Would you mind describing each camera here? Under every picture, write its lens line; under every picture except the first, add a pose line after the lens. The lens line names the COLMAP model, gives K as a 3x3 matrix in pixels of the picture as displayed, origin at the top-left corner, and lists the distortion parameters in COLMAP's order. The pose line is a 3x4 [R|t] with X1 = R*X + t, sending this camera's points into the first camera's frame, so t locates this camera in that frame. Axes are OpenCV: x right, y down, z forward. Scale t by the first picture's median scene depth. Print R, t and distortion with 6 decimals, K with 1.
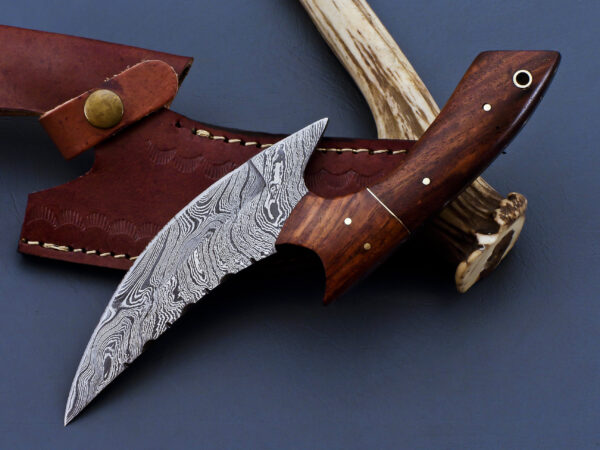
lens RADIAL K [[1637.2, 0, 300.0], [0, 1637.2, 225.0], [0, 0, 1]] dist [0.087670, -0.106843]
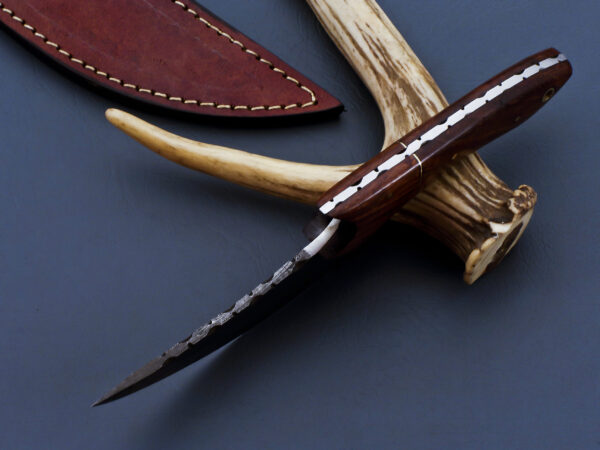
lens RADIAL K [[1637.2, 0, 300.0], [0, 1637.2, 225.0], [0, 0, 1]] dist [0.087670, -0.106843]
pose [[0.993093, 0.044541, 0.108548, -0.109670], [-0.035836, 0.996081, -0.080863, 0.087460], [-0.111724, 0.076415, 0.990797, 0.023800]]
